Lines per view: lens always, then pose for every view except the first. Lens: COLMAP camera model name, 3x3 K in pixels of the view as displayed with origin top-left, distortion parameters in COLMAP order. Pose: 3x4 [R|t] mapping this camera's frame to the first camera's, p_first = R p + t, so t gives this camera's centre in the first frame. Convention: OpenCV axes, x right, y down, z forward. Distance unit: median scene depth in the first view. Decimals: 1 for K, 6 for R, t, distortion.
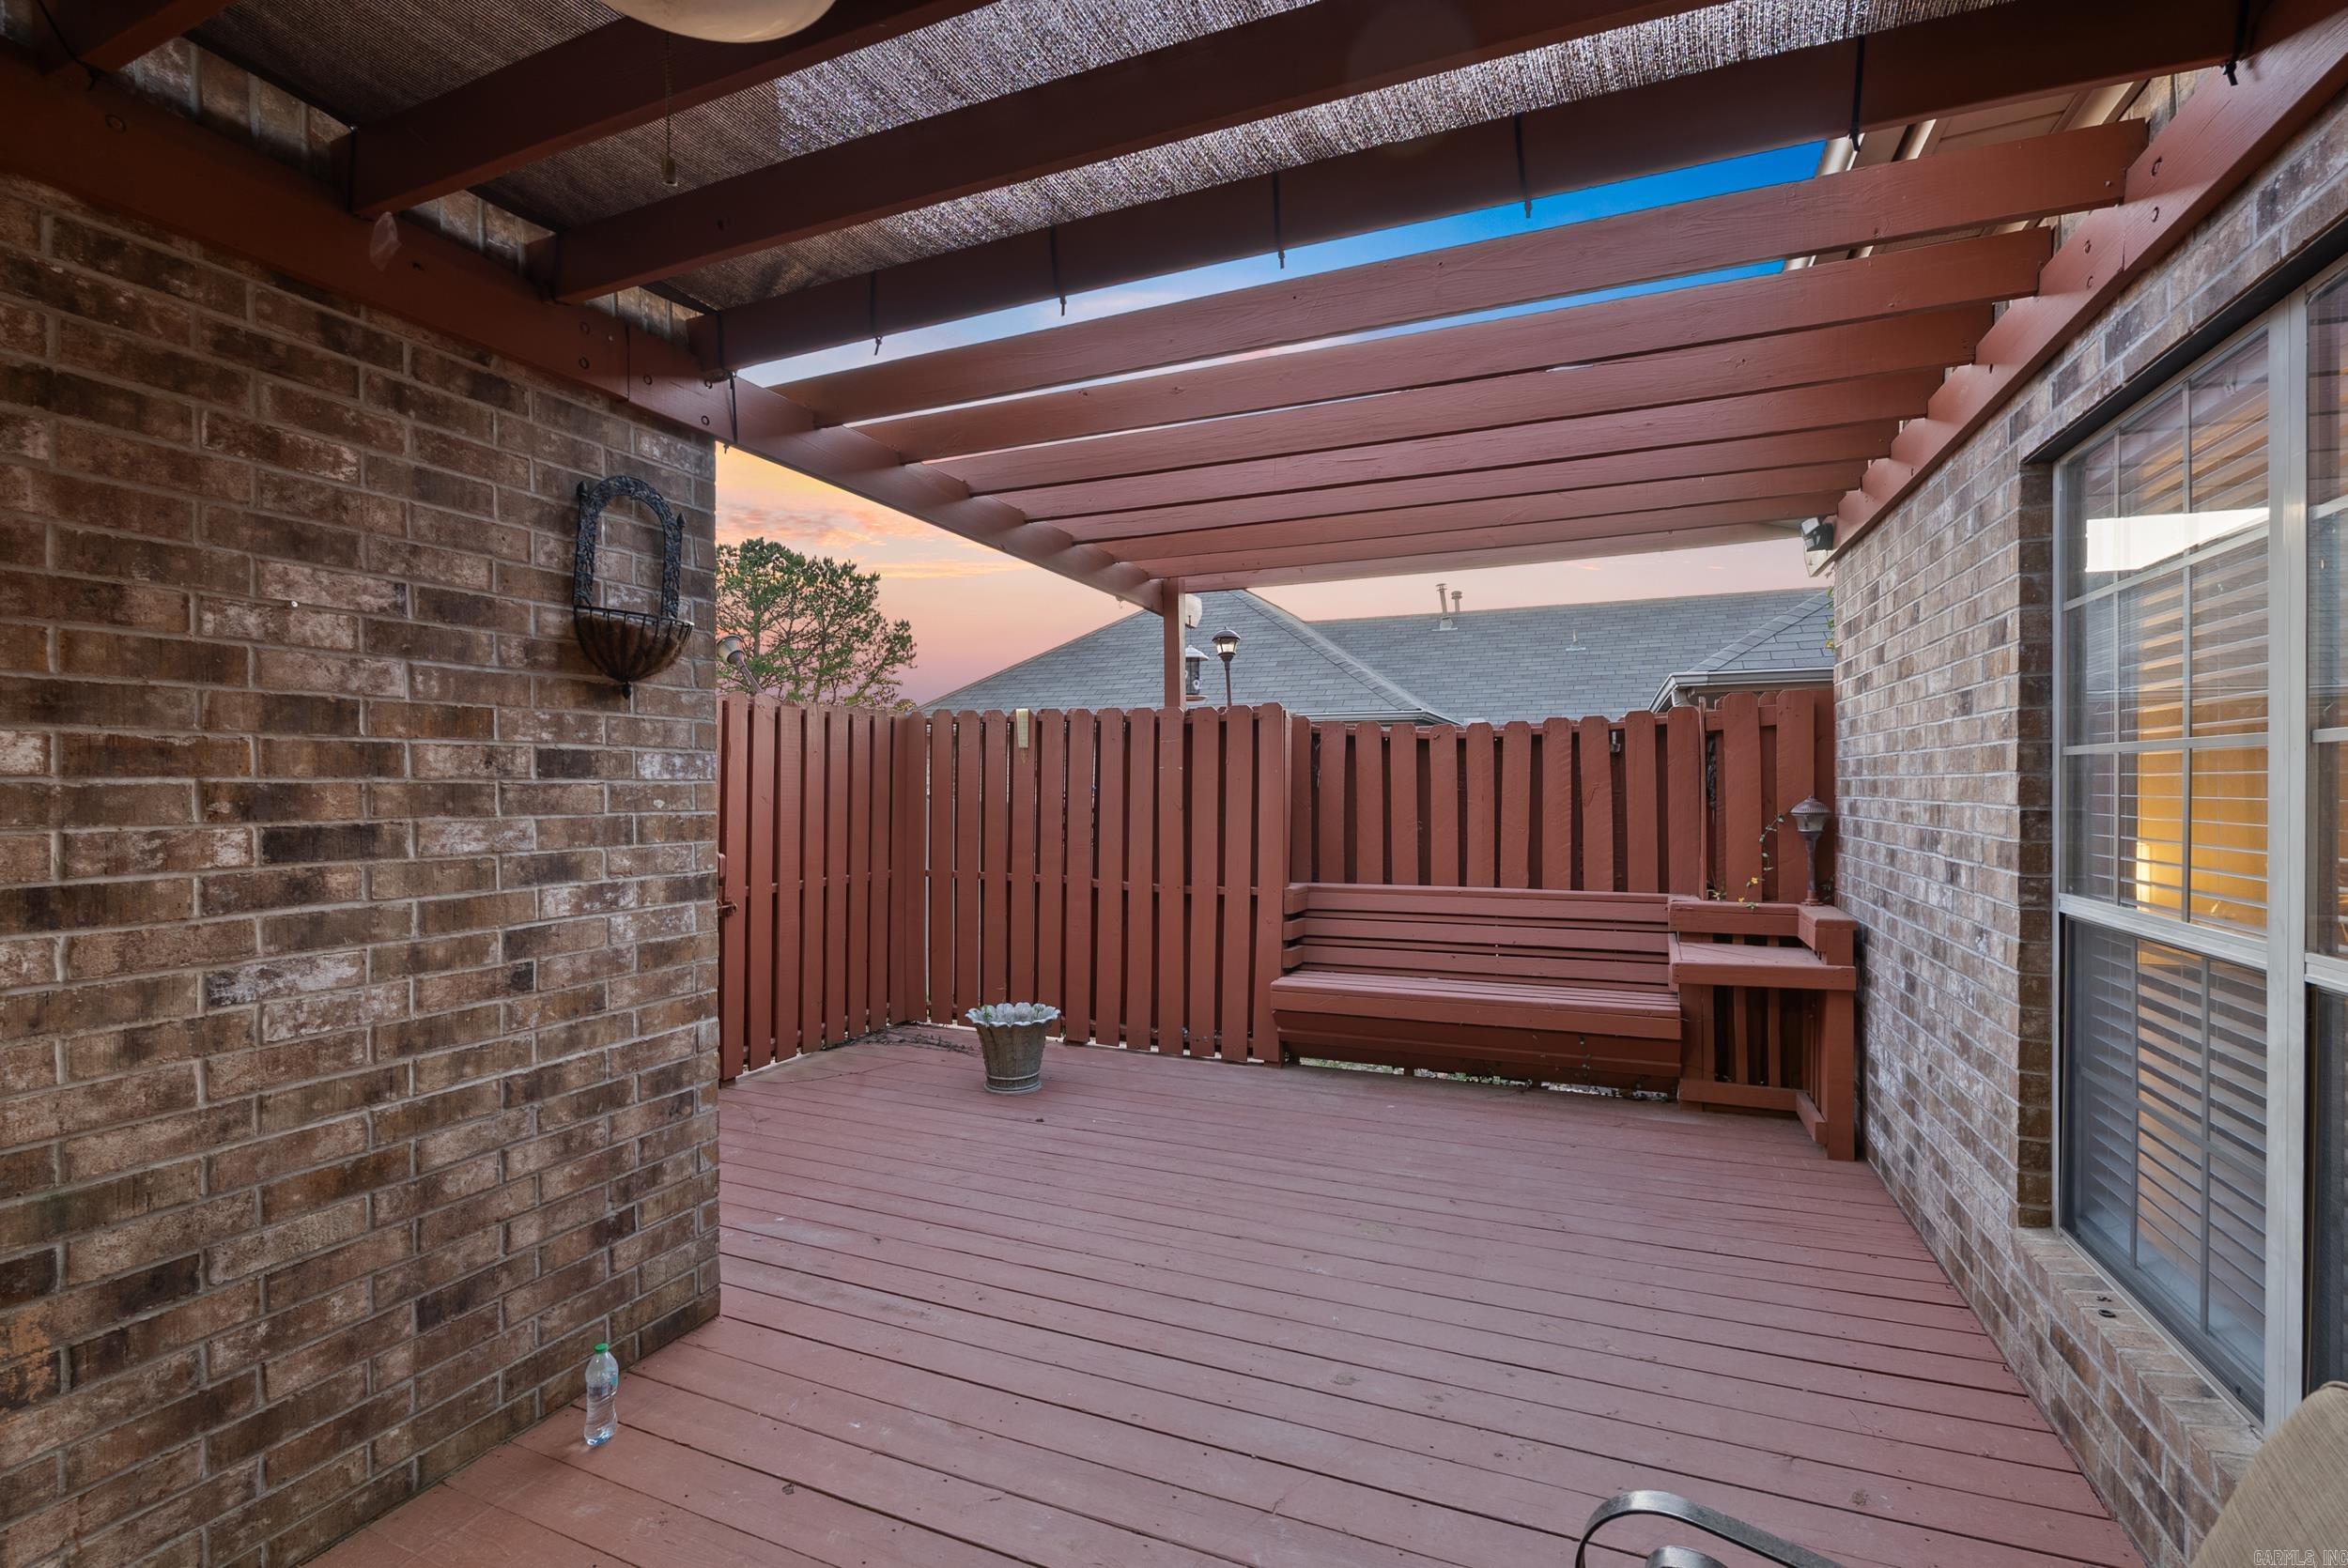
lens RADIAL K [[1034.4, 0, 1178.1], [0, 1034.4, 788.9], [0, 0, 1]] dist [-0.005769, 0.000401]
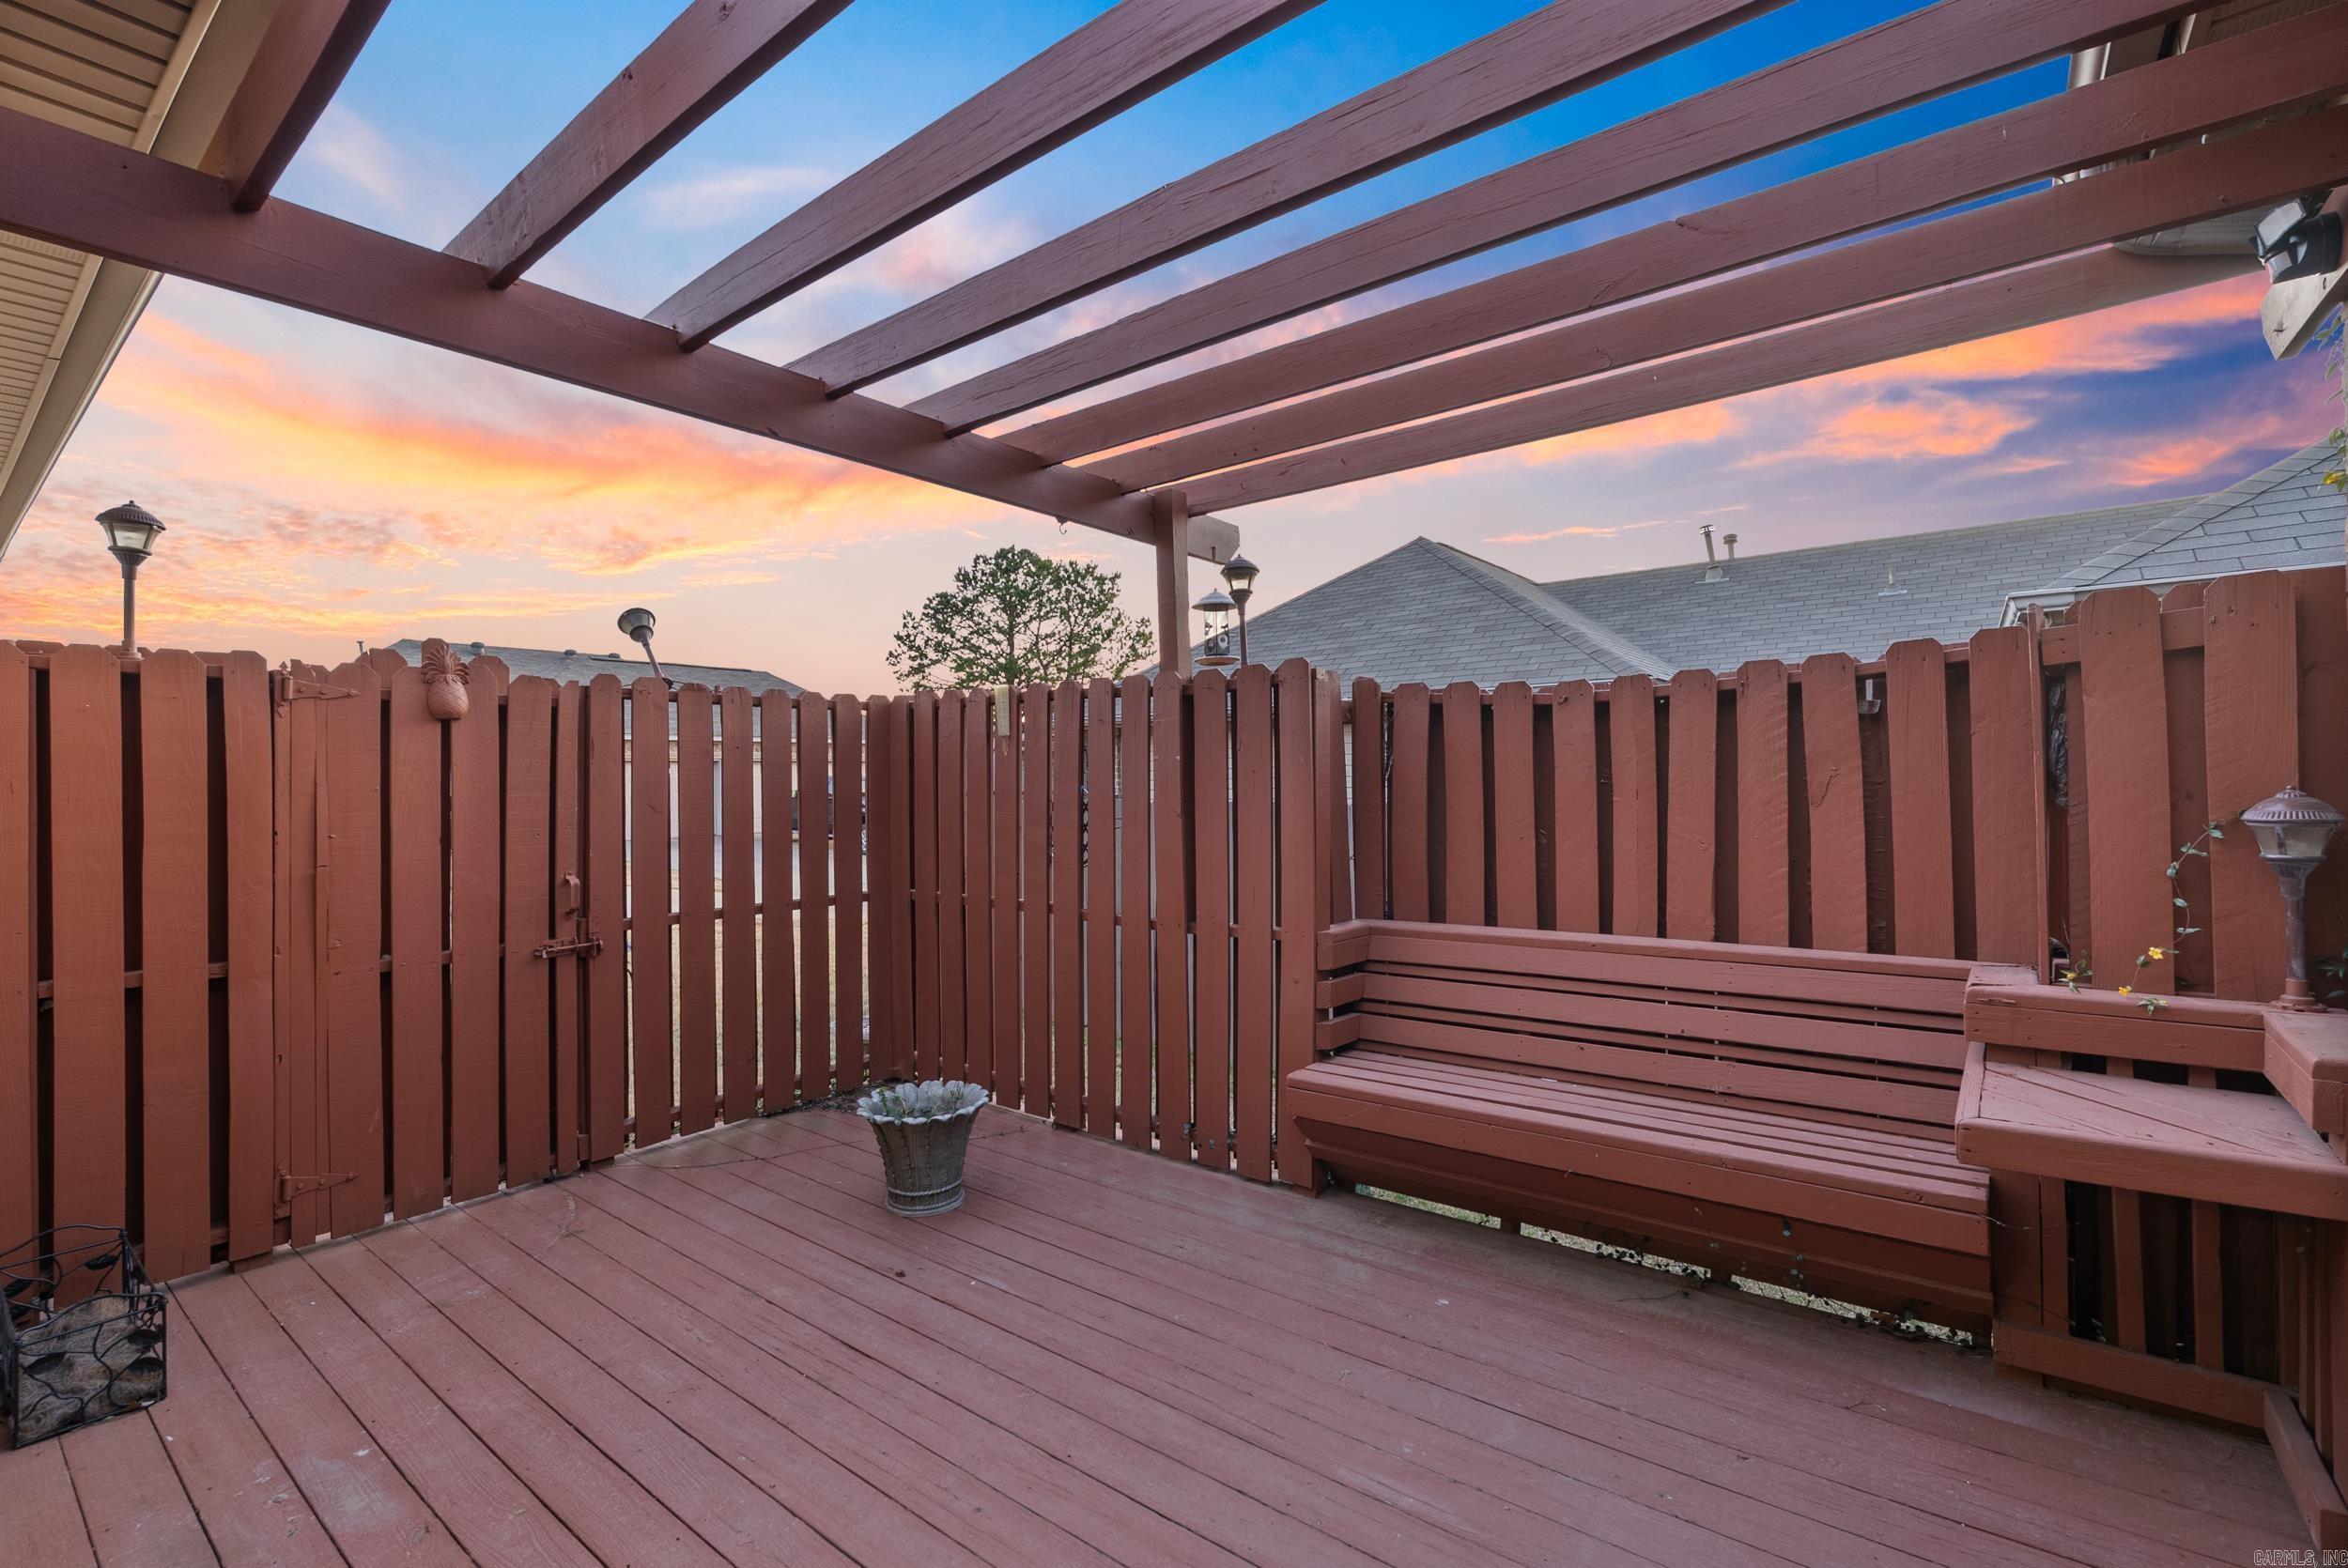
lens RADIAL K [[1033.7, 0, 1174.0], [0, 1033.7, 784.0], [0, 0, 1]] dist [-0.003291, -0.000352]
pose [[0.964897, -0.015741, -0.262155, 0.197656], [0.016272, 0.999868, -0.000146, -0.002020], [0.262123, -0.004125, 0.965026, 0.335644]]
